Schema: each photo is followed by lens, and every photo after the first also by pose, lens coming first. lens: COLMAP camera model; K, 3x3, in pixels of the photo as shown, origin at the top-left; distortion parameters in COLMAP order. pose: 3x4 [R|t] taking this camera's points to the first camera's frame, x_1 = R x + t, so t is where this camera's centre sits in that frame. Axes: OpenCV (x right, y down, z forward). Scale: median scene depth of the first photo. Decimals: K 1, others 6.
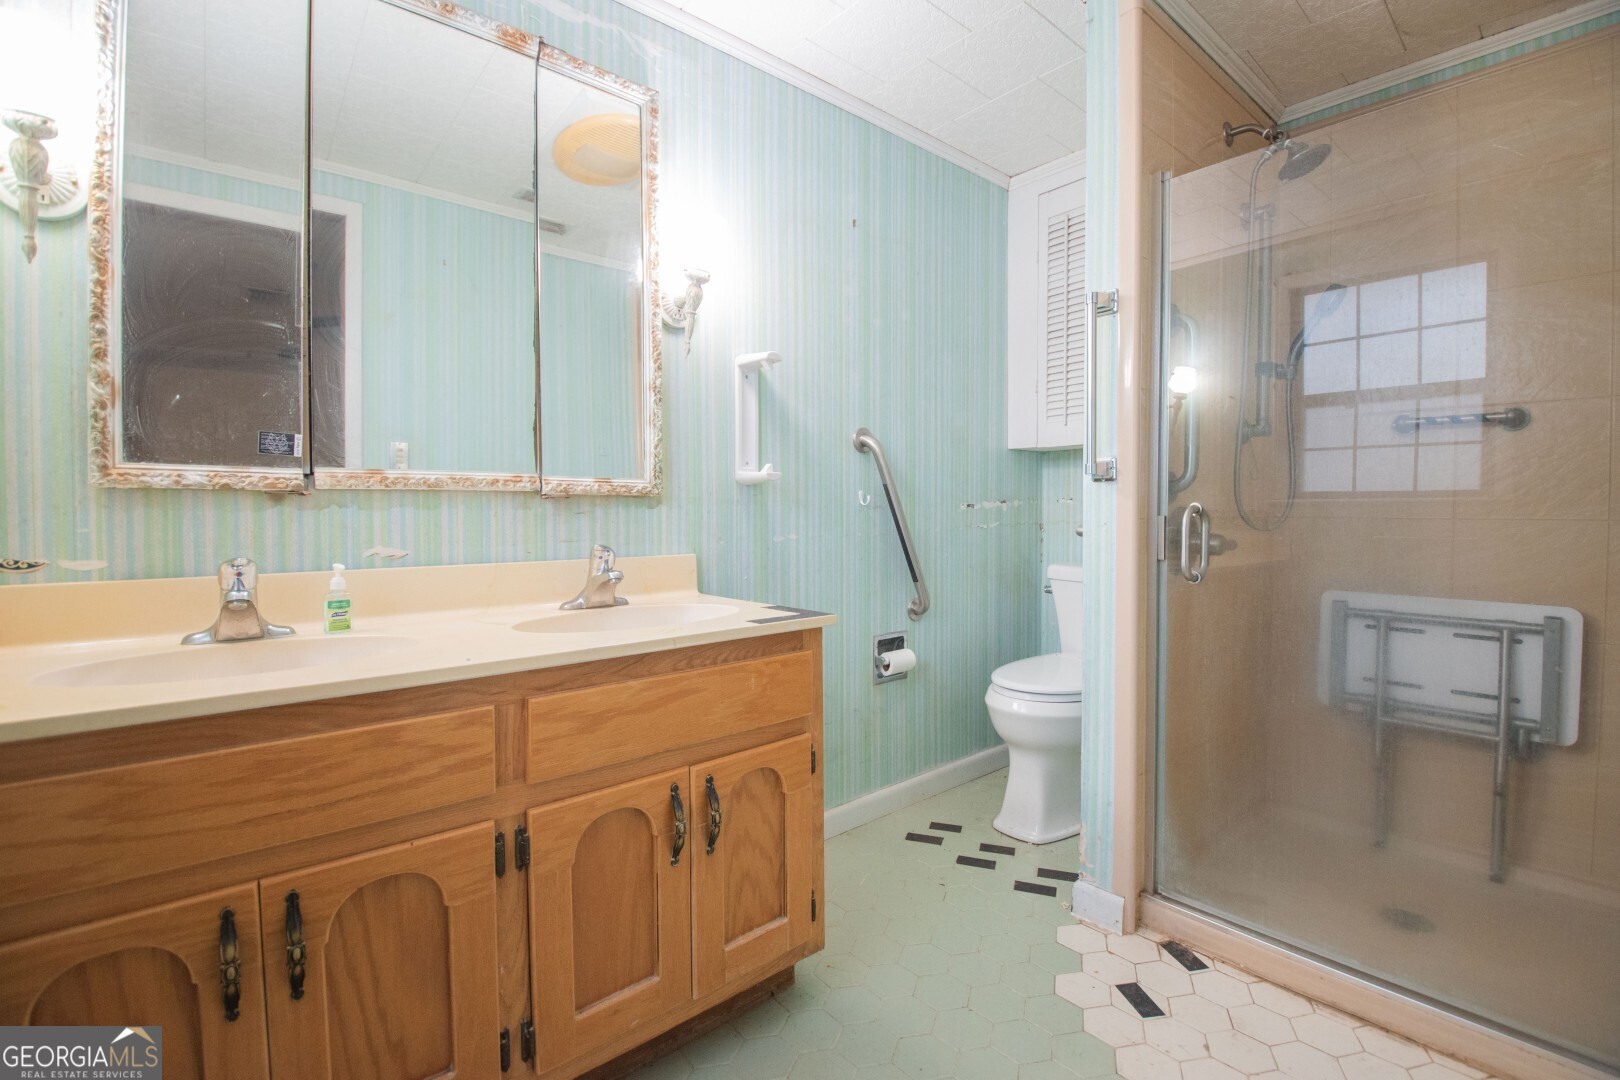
lens RADIAL K [[728.8, 0, 816.9], [0, 728.8, 533.5], [0, 0, 1]] dist [0.006840, -0.016669]
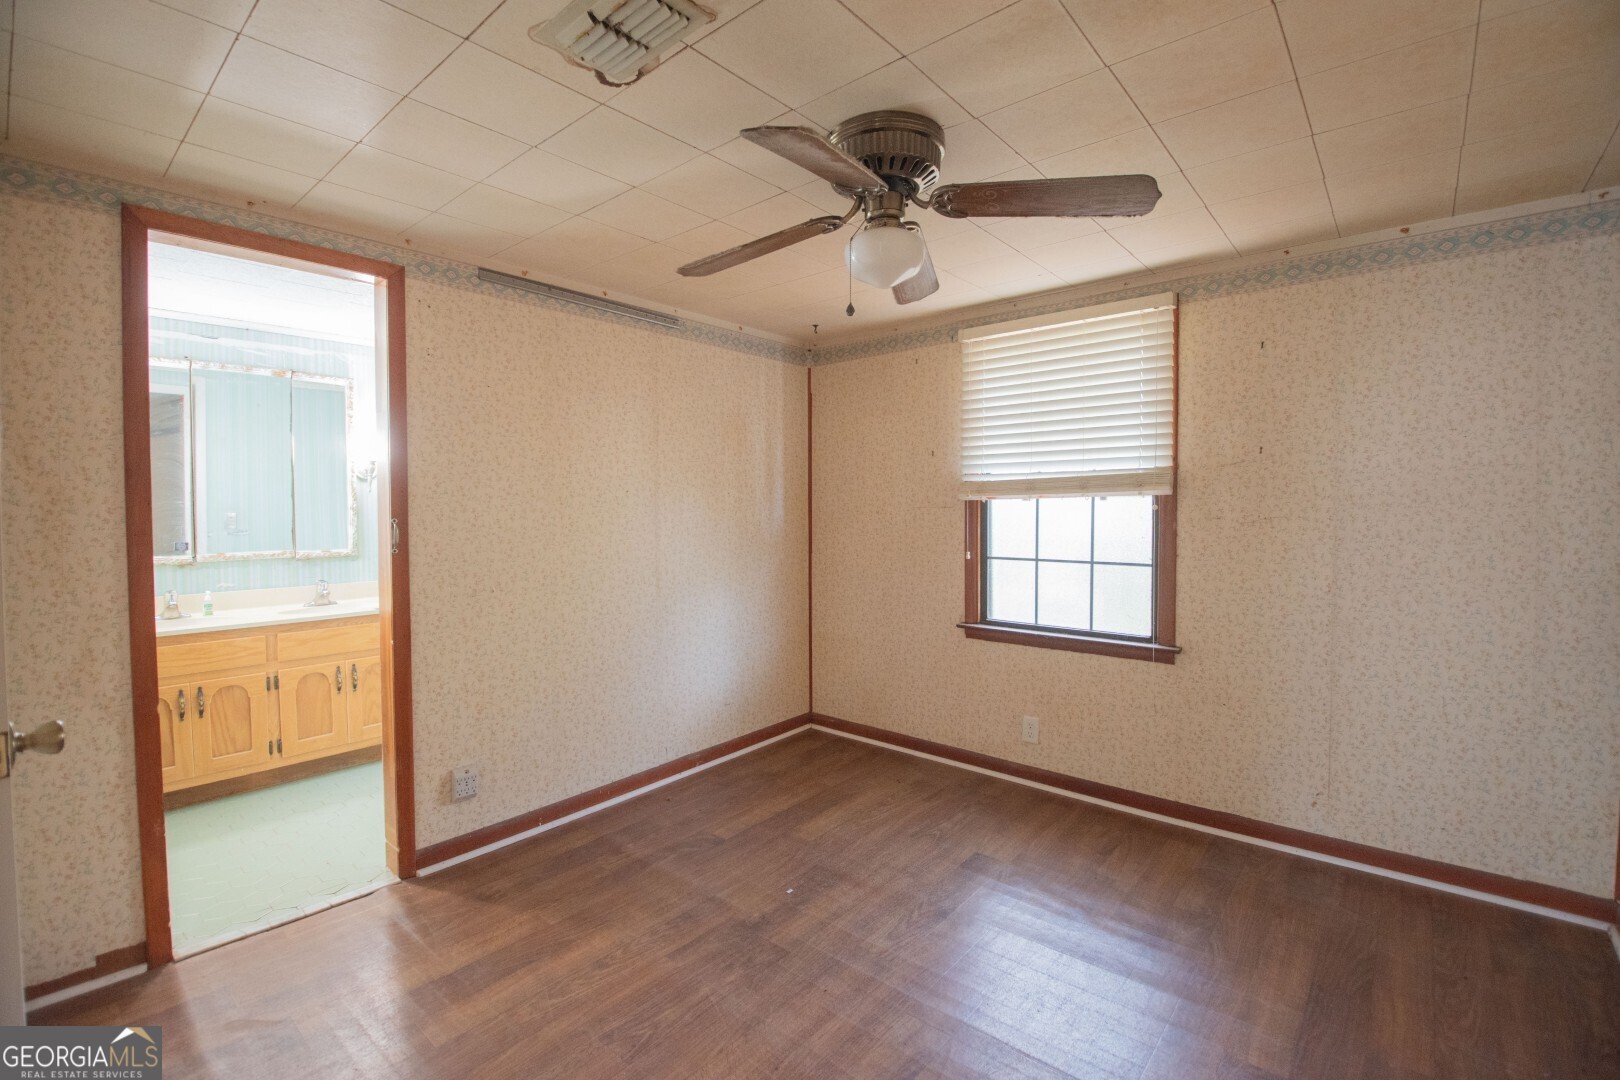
lens RADIAL K [[728.8, 0, 801.9], [0, 728.8, 533.2], [0, 0, 1]] dist [0.006840, -0.016669]
pose [[0.989314, -0.011988, 0.145304, 1.140746], [0.011908, 0.999928, 0.001418, -0.149926], [-0.145311, 0.000328, 0.989386, -1.995368]]
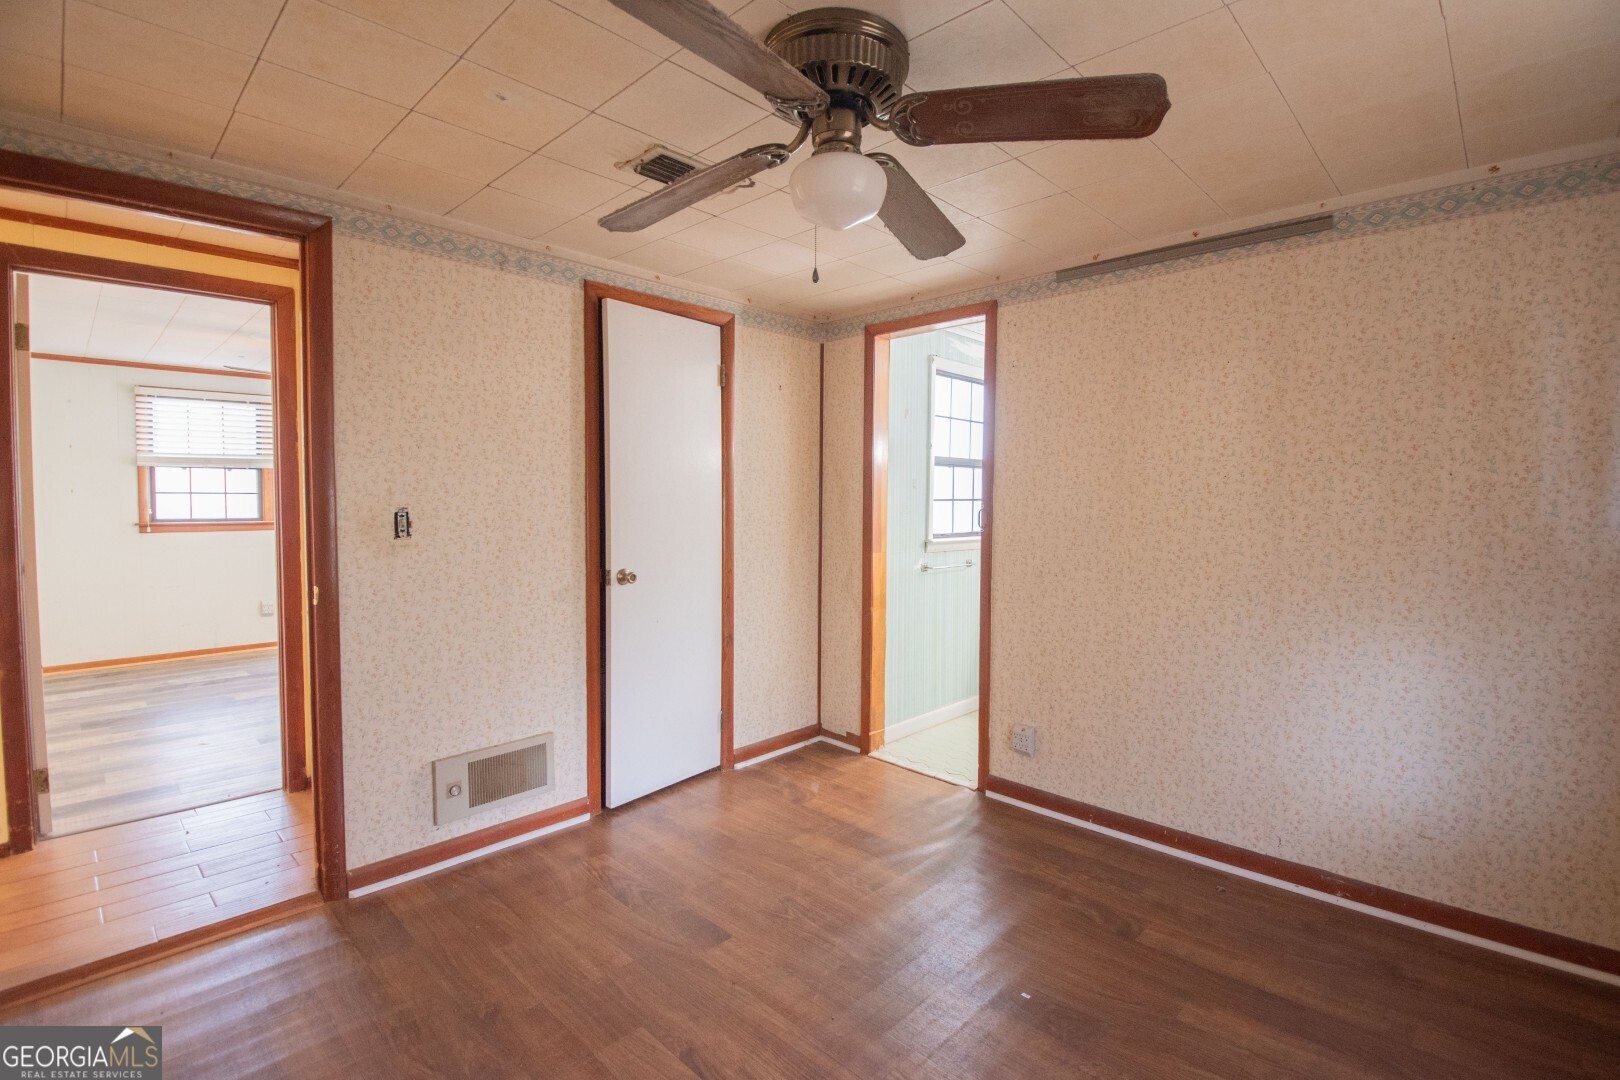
lens RADIAL K [[728.8, 0, 809.5], [0, 728.8, 532.7], [0, 0, 1]] dist [0.006840, -0.016669]
pose [[0.084141, 0.047577, -0.995317, 3.685040], [-0.038052, 0.998284, 0.044502, -0.216865], [0.995727, 0.034130, 0.085807, 0.054709]]
